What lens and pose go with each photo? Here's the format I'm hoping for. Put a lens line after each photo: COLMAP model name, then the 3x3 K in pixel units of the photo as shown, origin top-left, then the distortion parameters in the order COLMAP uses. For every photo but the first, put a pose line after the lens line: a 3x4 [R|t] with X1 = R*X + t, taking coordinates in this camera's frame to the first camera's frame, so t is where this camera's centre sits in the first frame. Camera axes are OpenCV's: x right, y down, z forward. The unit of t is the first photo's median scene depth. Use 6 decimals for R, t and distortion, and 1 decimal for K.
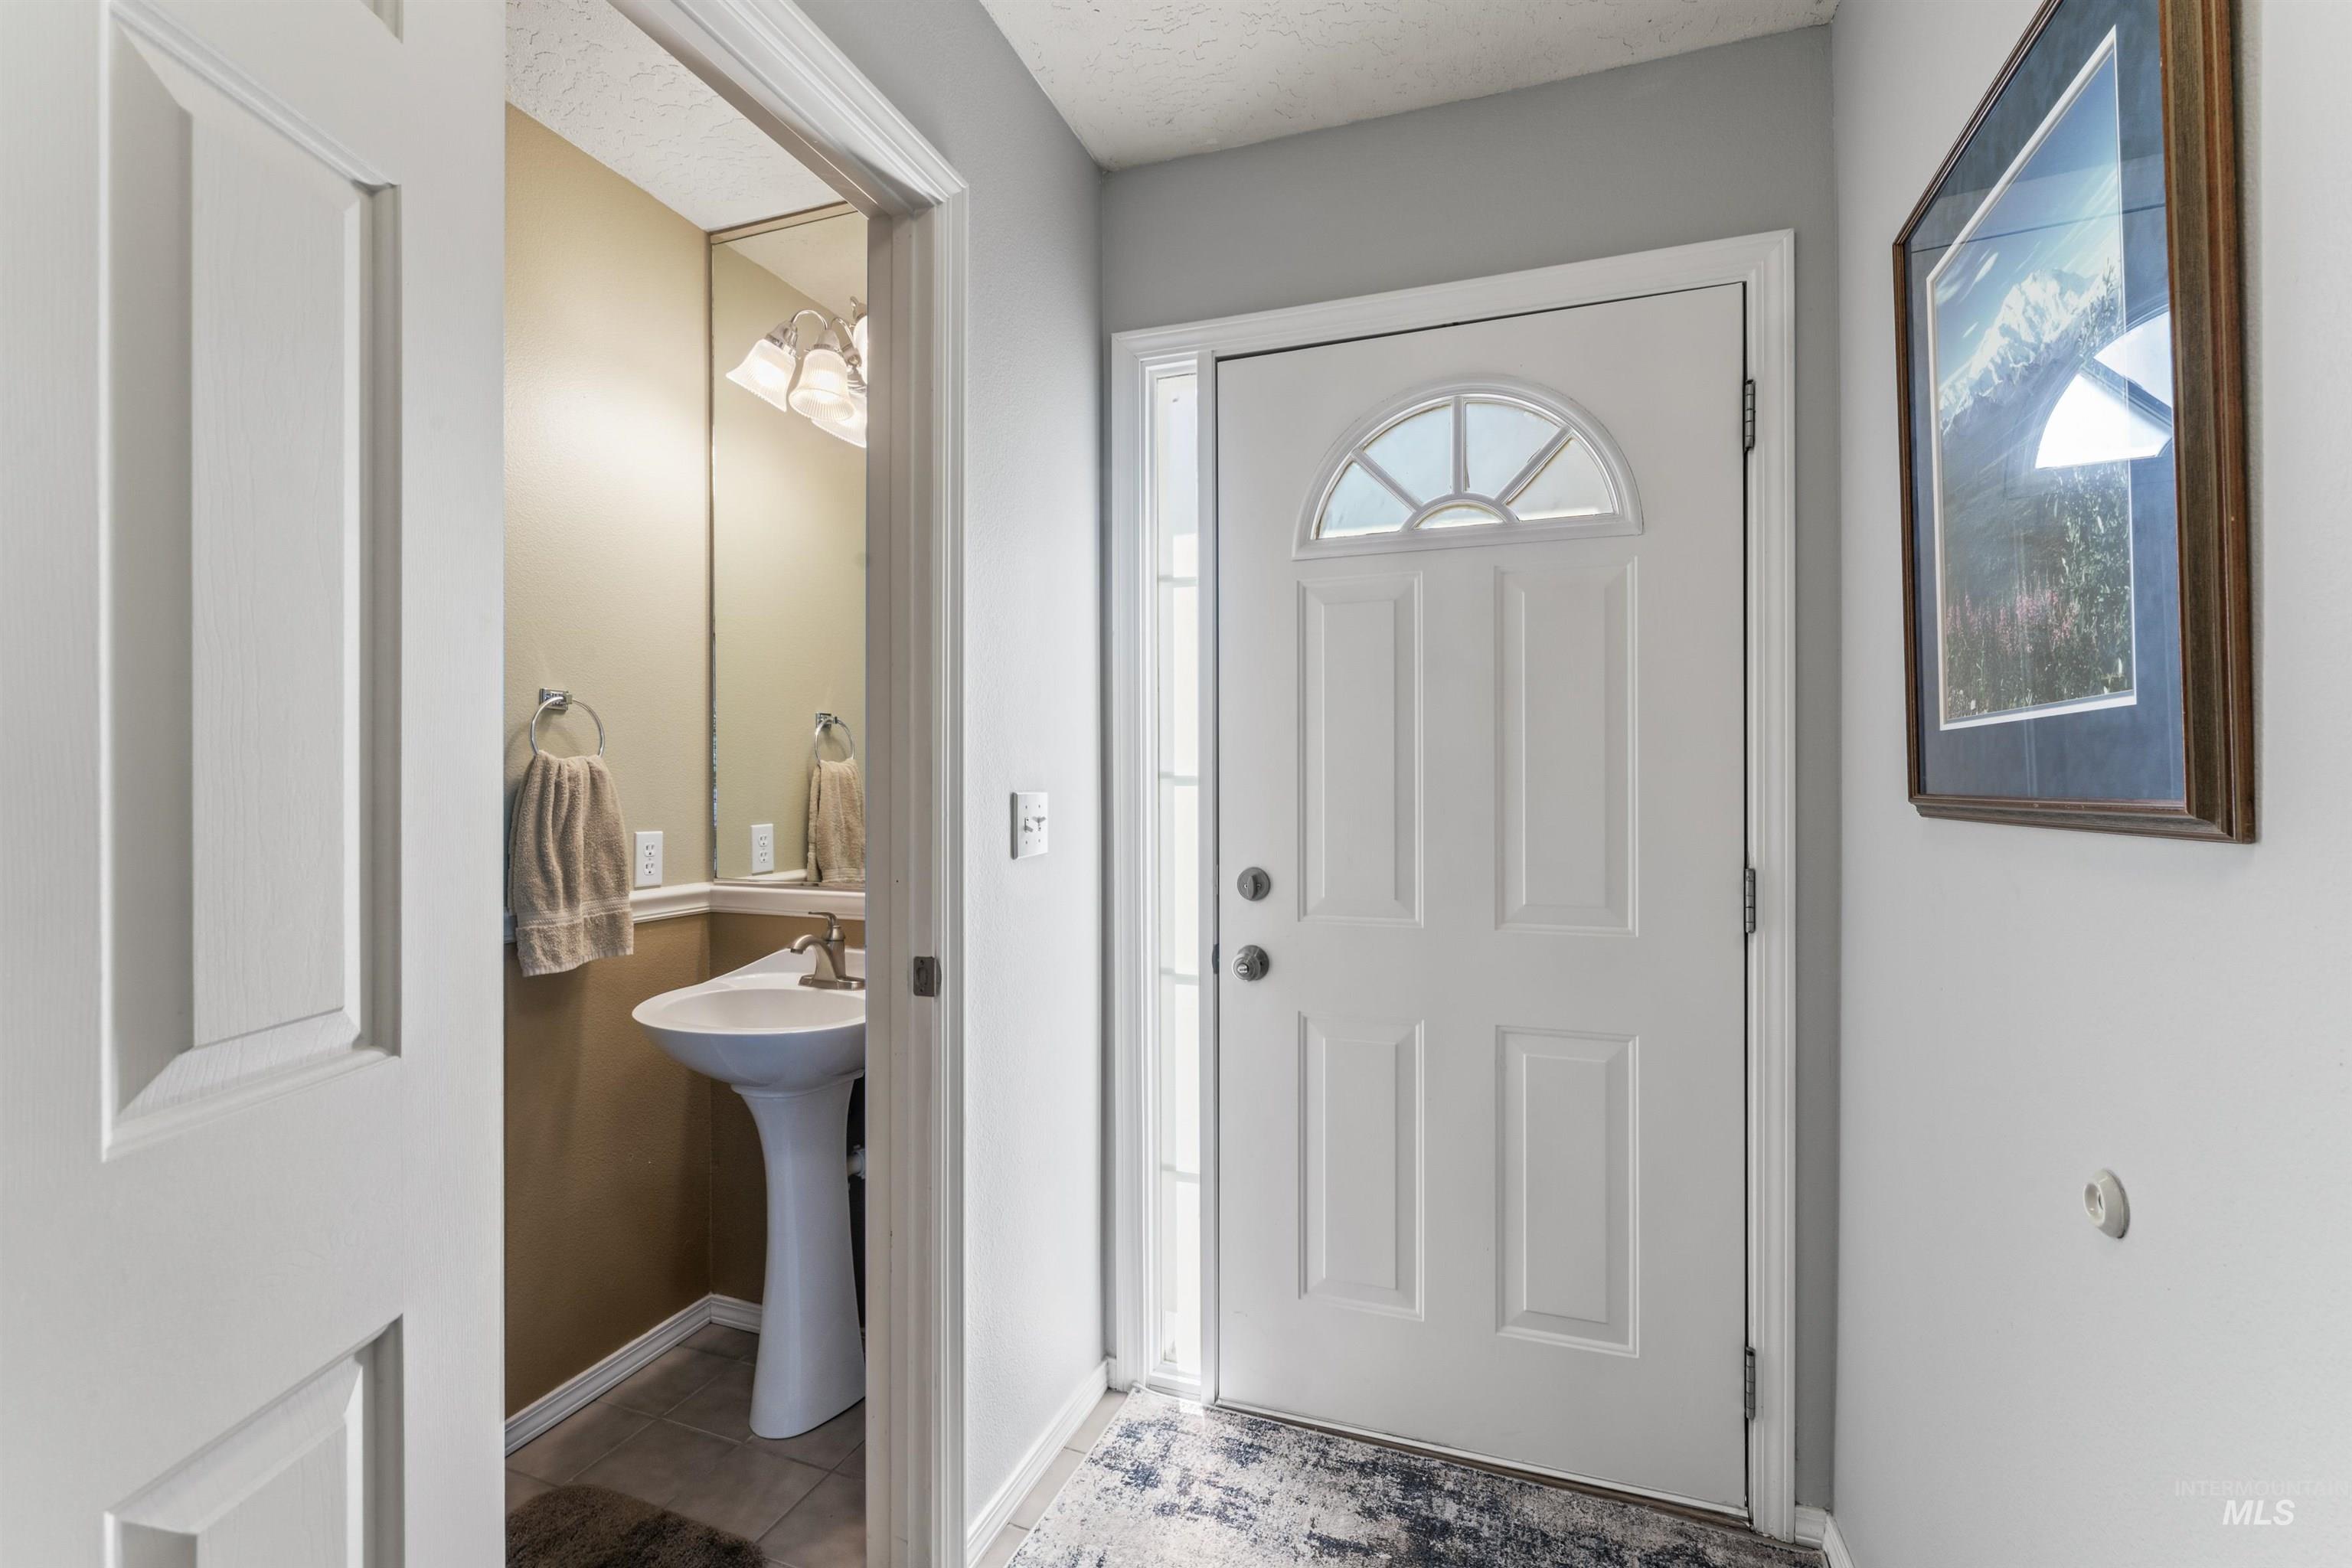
lens RADIAL K [[1019.8, 0, 1179.4], [0, 1019.8, 781.1], [0, 0, 1]] dist [-0.001367, -0.000029]
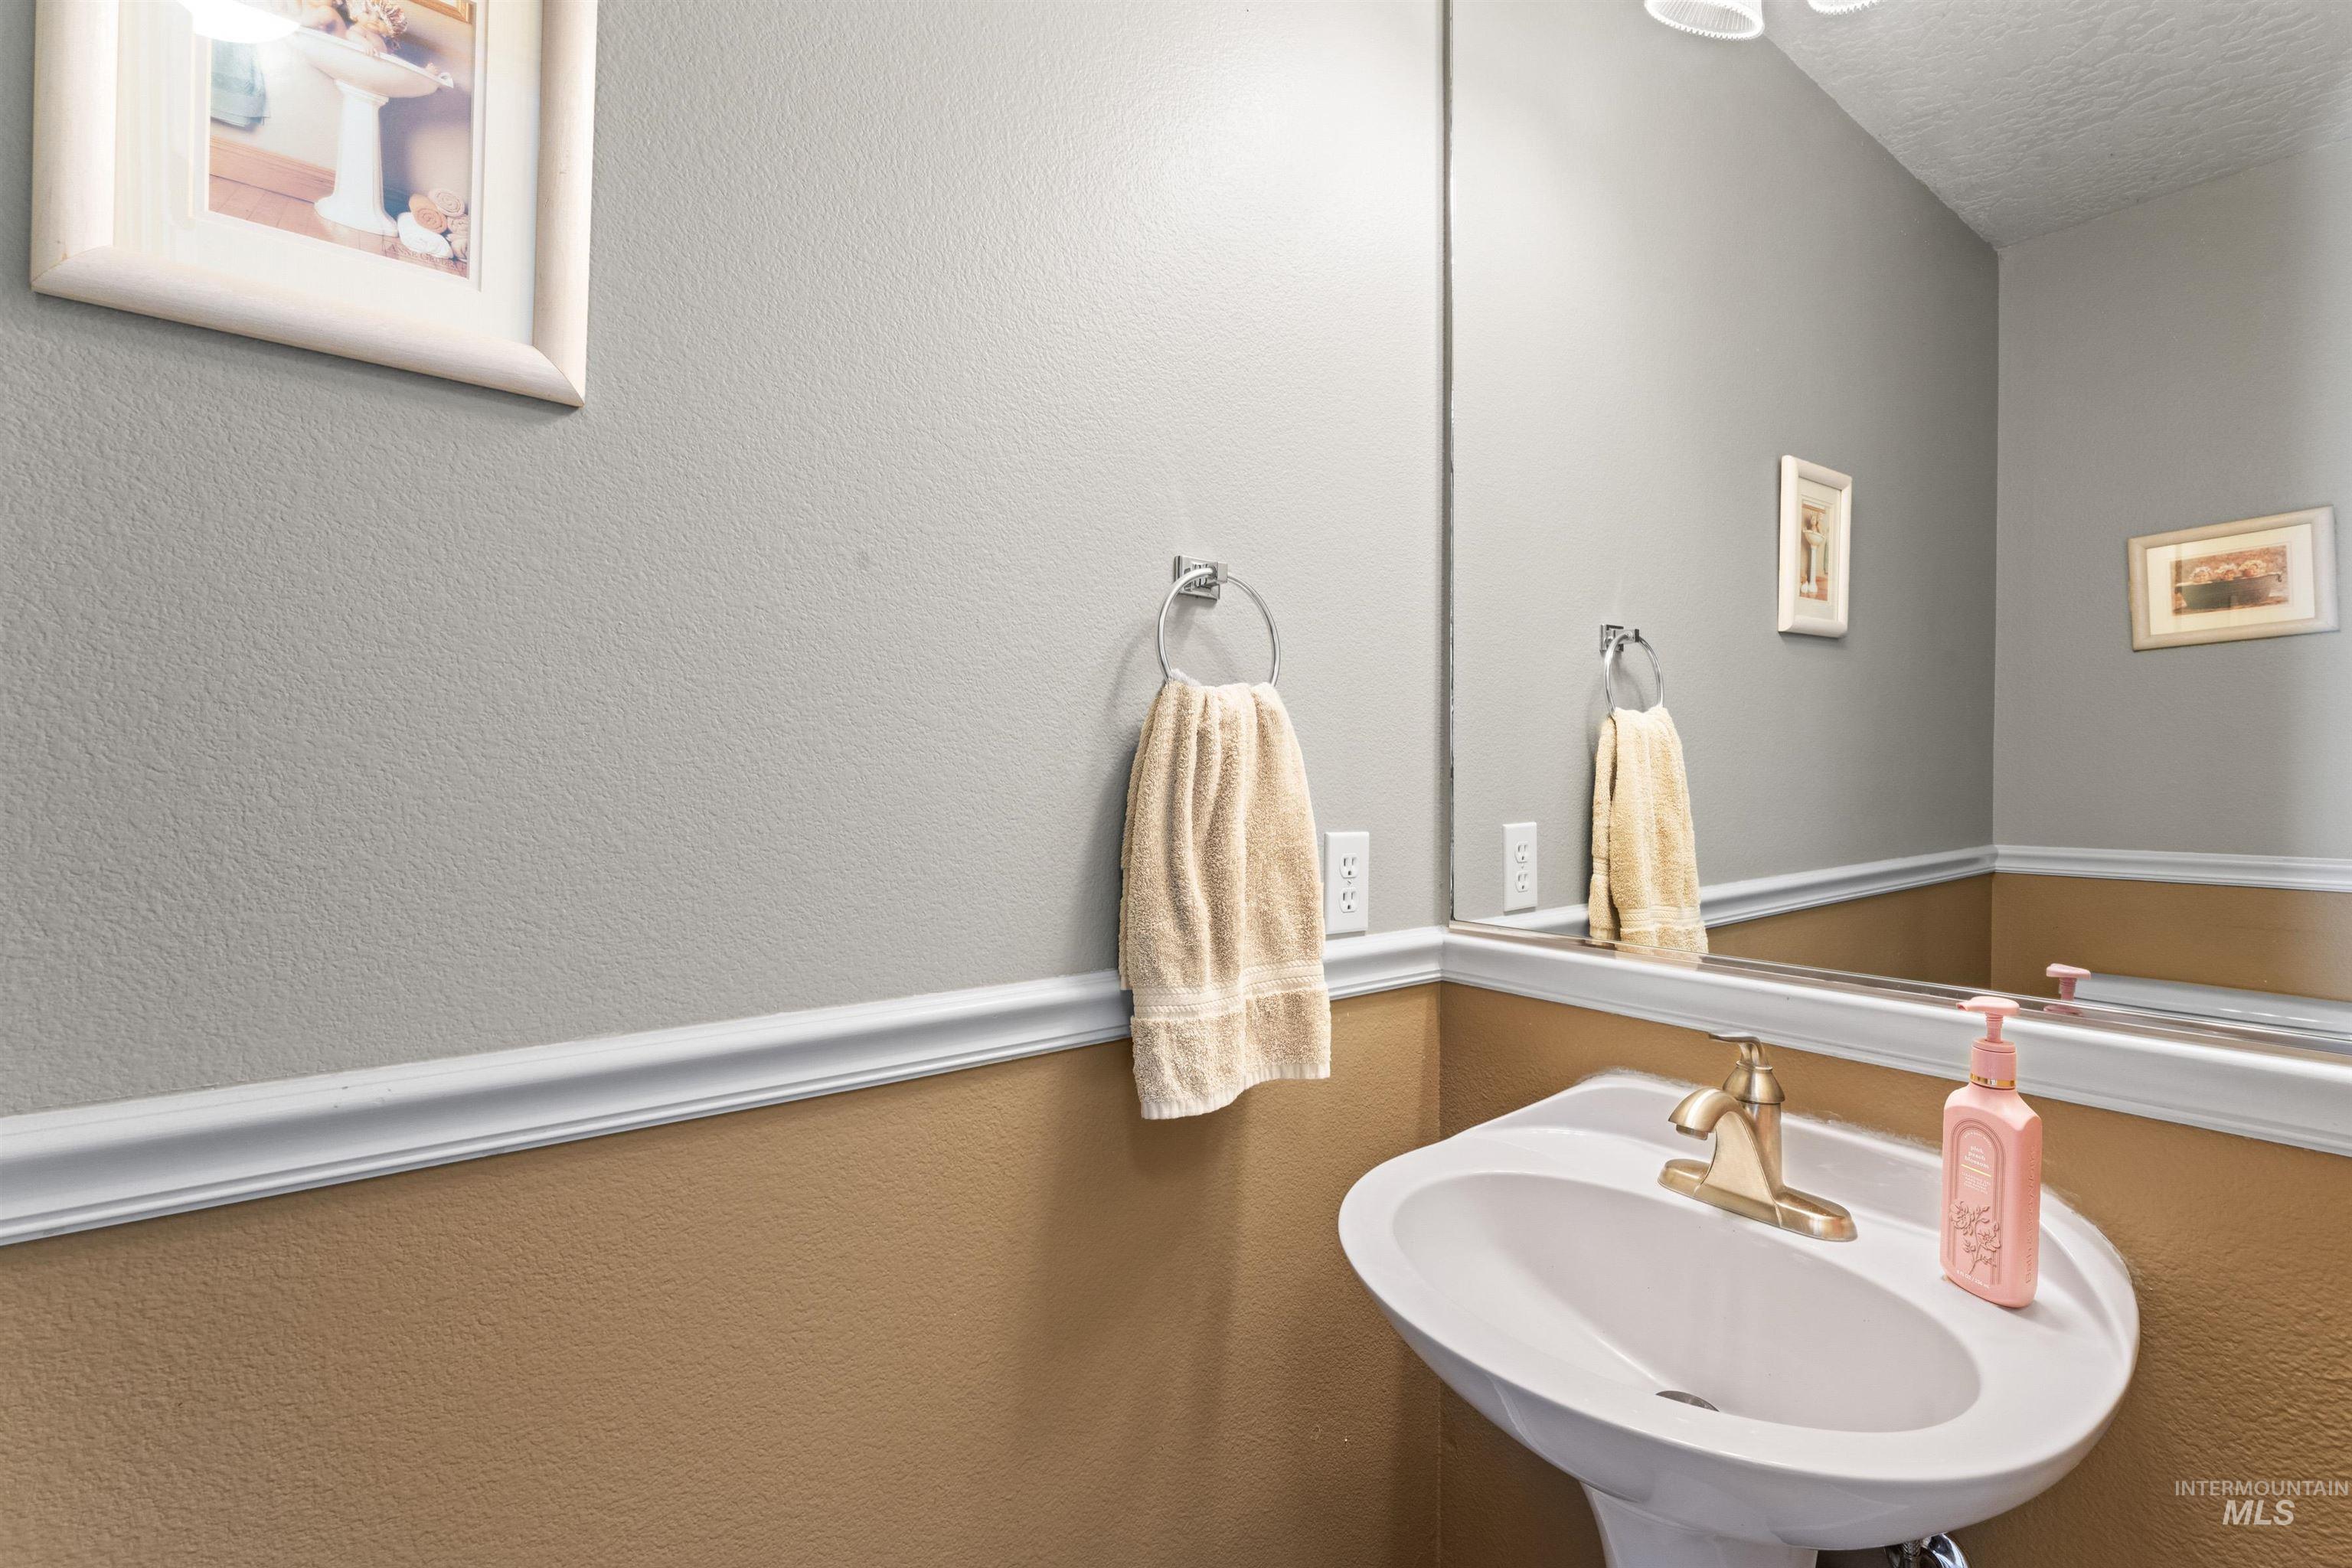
lens RADIAL K [[1019.8, 0, 1179.4], [0, 1019.8, 781.1], [0, 0, 1]] dist [-0.001367, -0.000029]
pose [[0.840656, 0.003117, -0.541561, -0.293725], [-0.002090, 0.999995, 0.002511, 0.021075], [0.541566, -0.000979, 0.840658, 0.483643]]
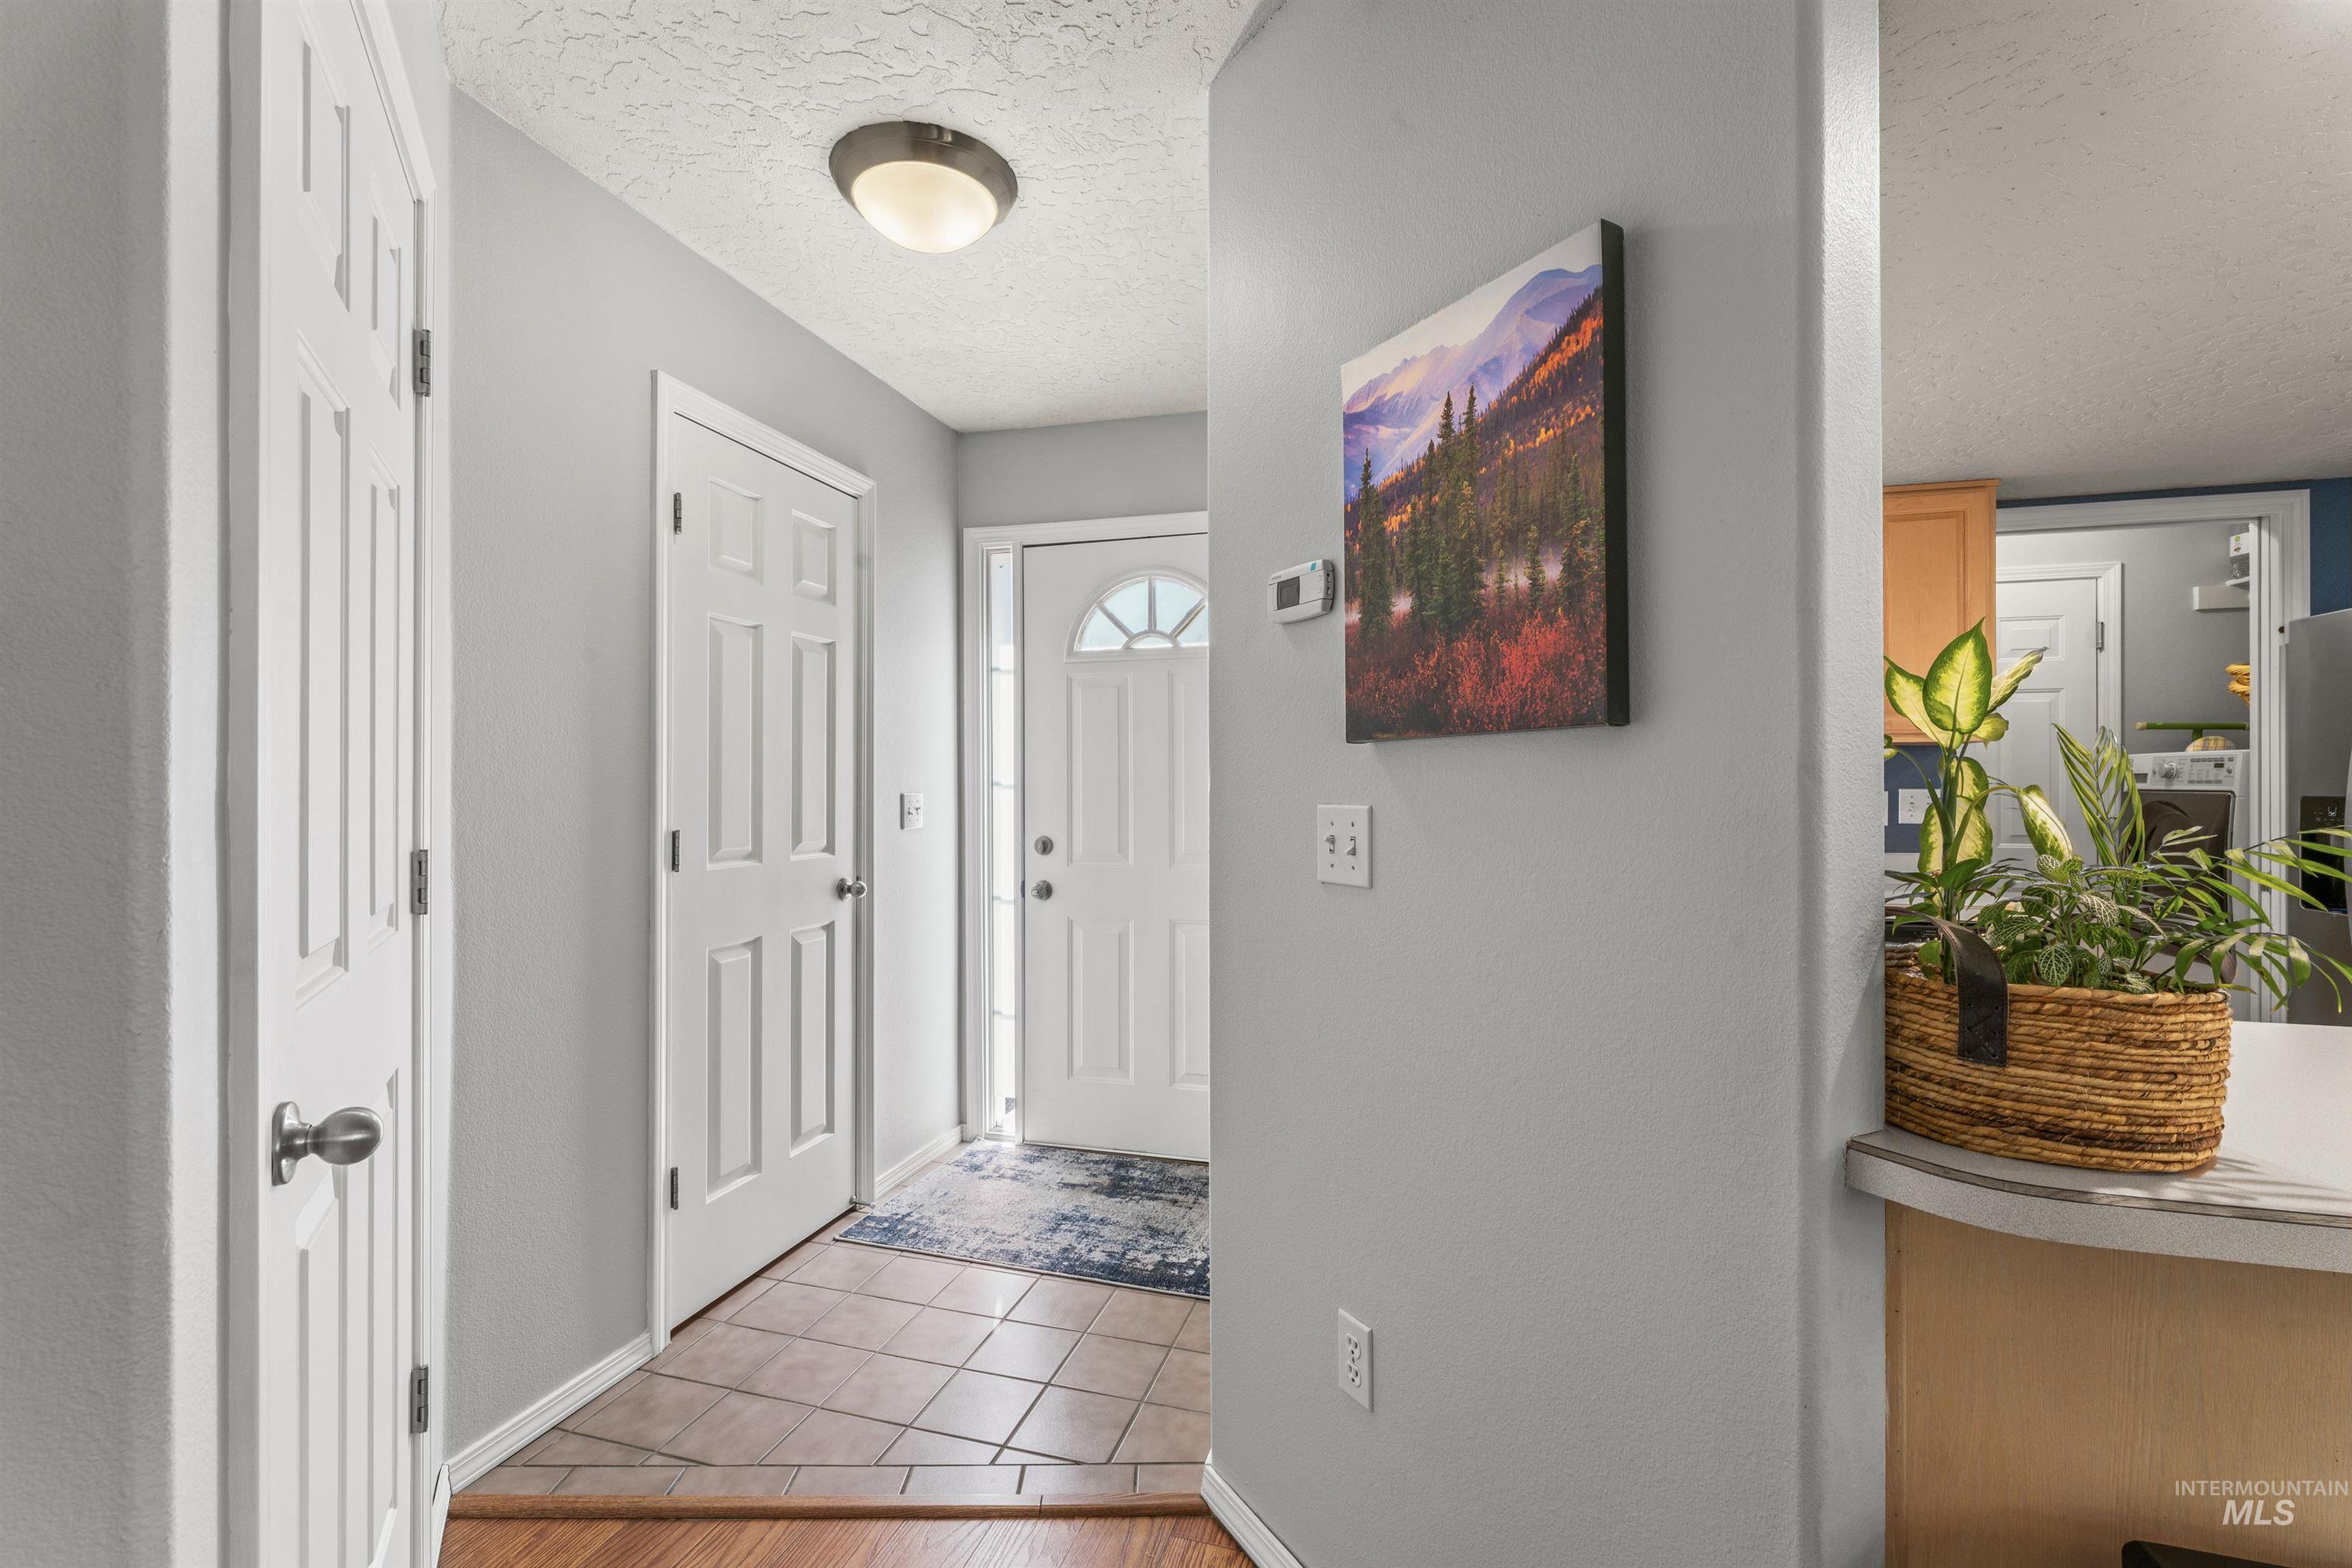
lens RADIAL K [[1019.8, 0, 1179.4], [0, 1019.8, 781.1], [0, 0, 1]] dist [-0.001367, -0.000029]
pose [[0.997608, 0.000771, 0.069117, 0.335539], [-0.000883, 0.999998, 0.001591, -0.023622], [-0.069116, -0.001648, 0.997607, -1.400172]]
